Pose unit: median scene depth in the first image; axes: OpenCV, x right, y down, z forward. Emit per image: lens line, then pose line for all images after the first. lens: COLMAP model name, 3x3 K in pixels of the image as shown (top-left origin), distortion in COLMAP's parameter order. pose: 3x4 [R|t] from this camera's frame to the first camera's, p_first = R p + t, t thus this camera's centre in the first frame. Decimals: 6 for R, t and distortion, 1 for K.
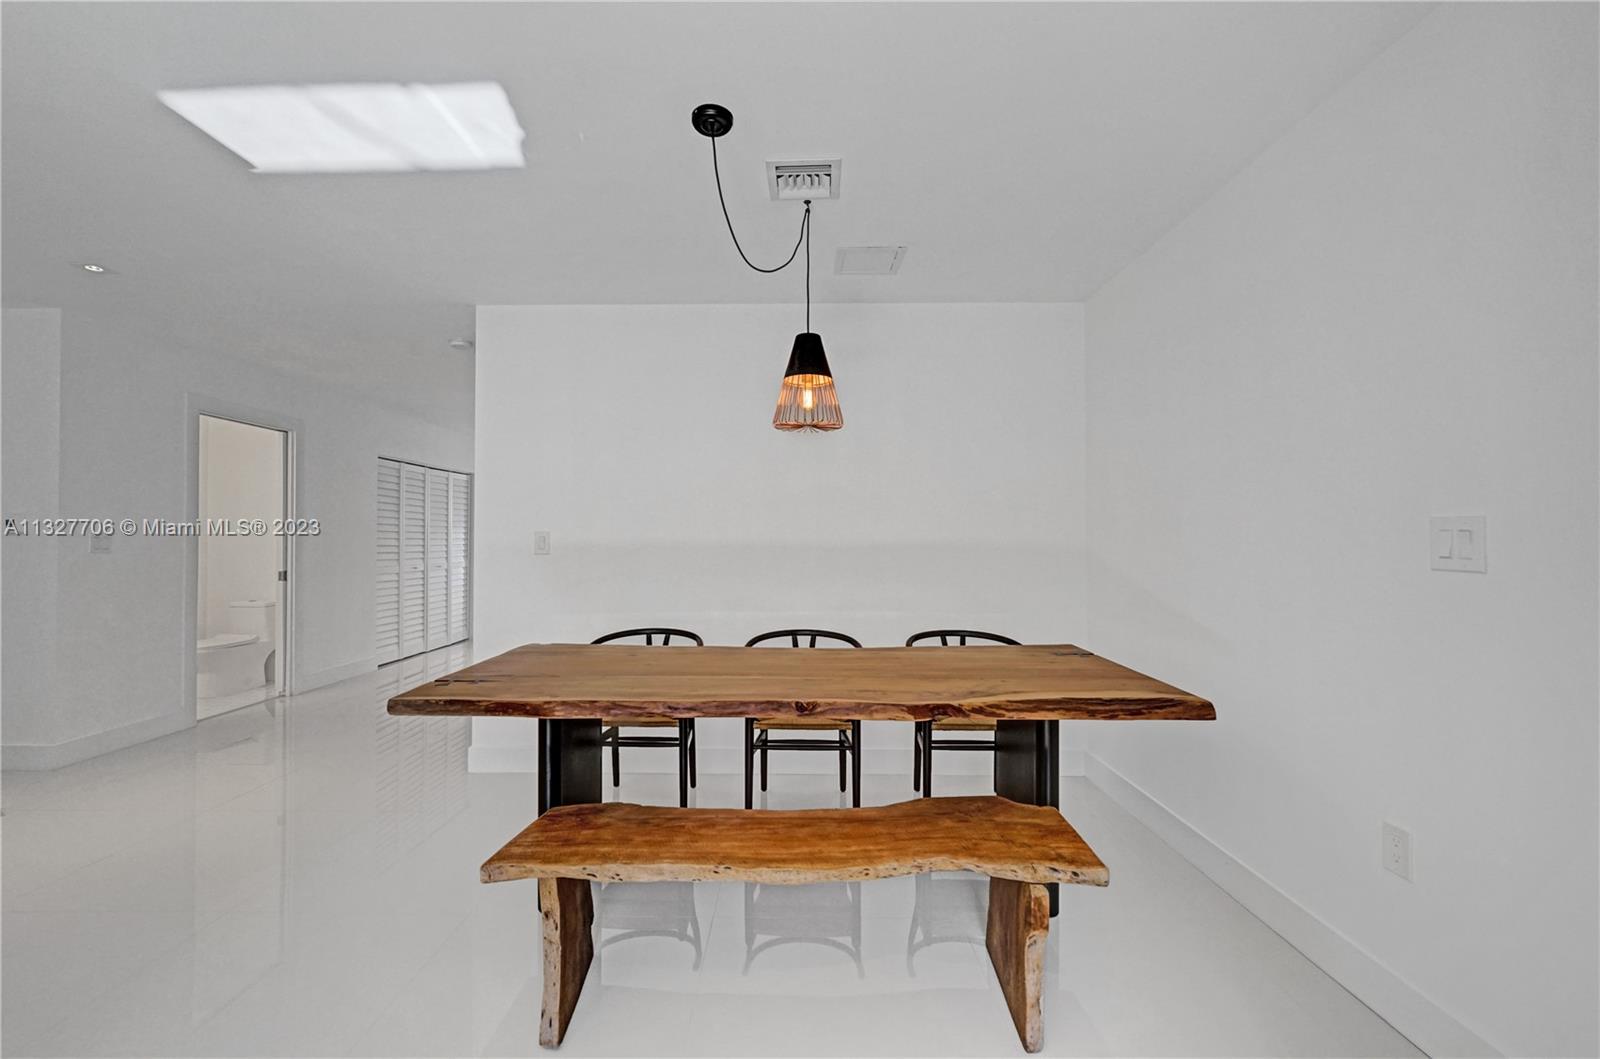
lens RADIAL K [[651.7, 0, 794.7], [0, 651.7, 531.8], [0, 0, 1]] dist [-0.008099, -0.000516]
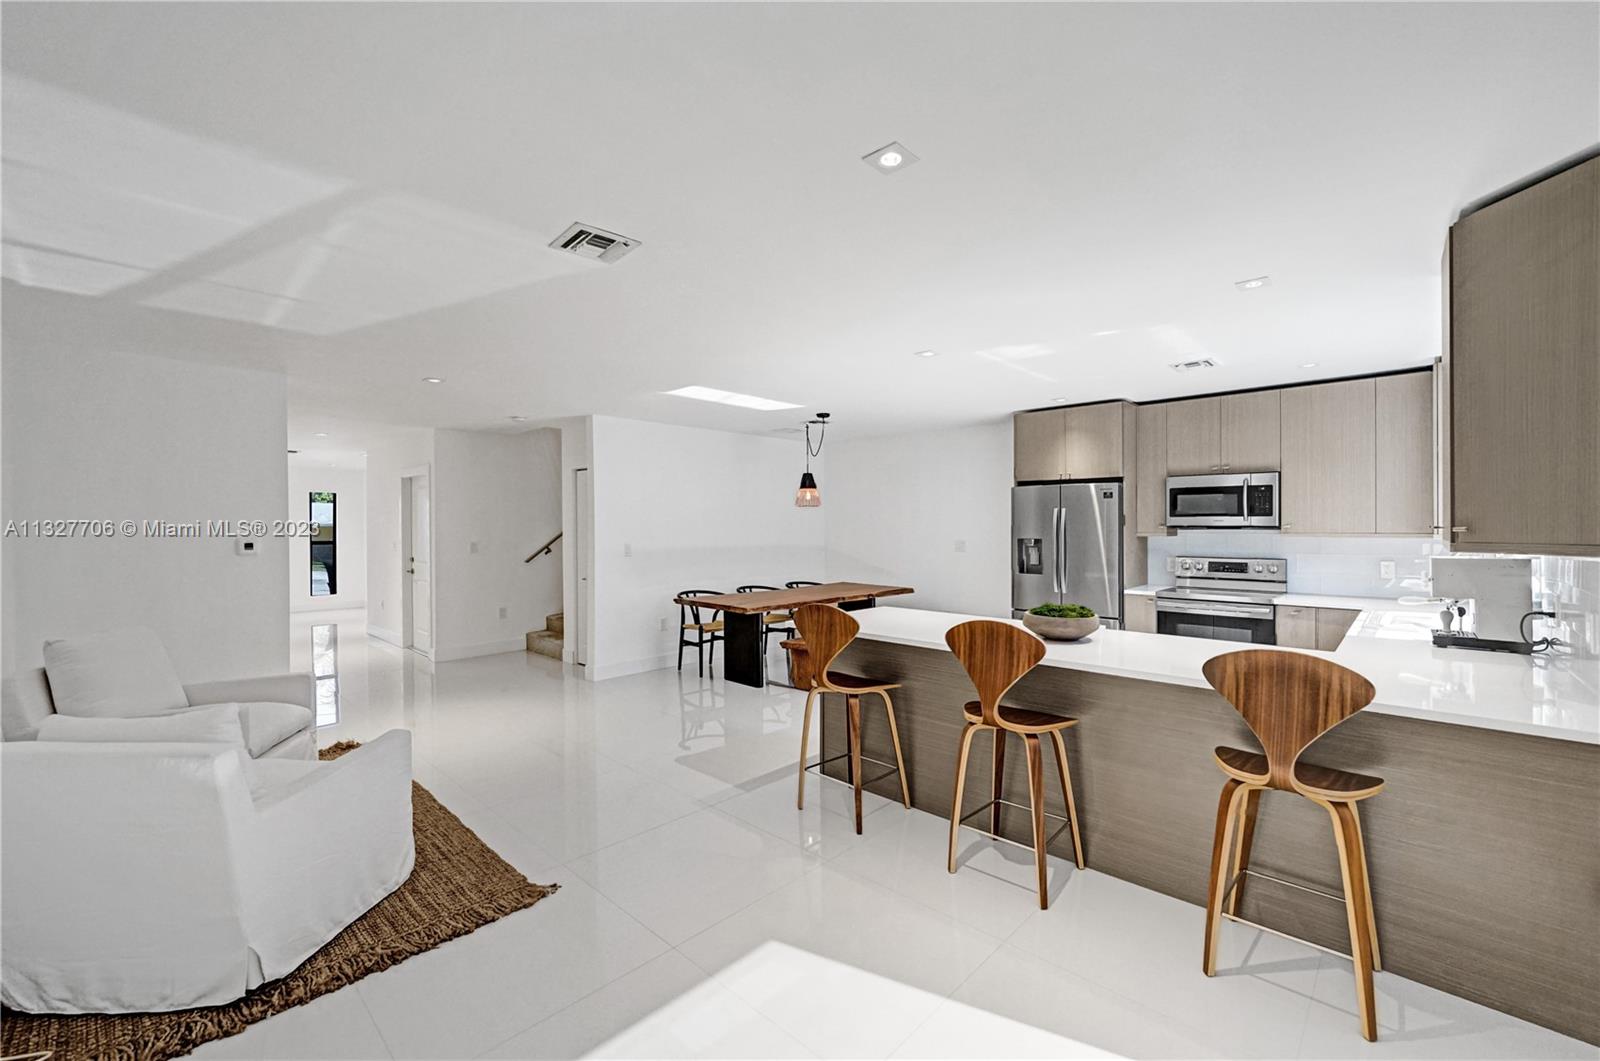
lens RADIAL K [[651.7, 0, 799.0], [0, 651.7, 526.3], [0, 0, 1]] dist [-0.008099, -0.000516]
pose [[0.691041, -0.005347, 0.722795, -1.975989], [-0.006644, 0.999883, 0.013749, -0.110543], [-0.722785, -0.014303, 0.690925, -0.873365]]
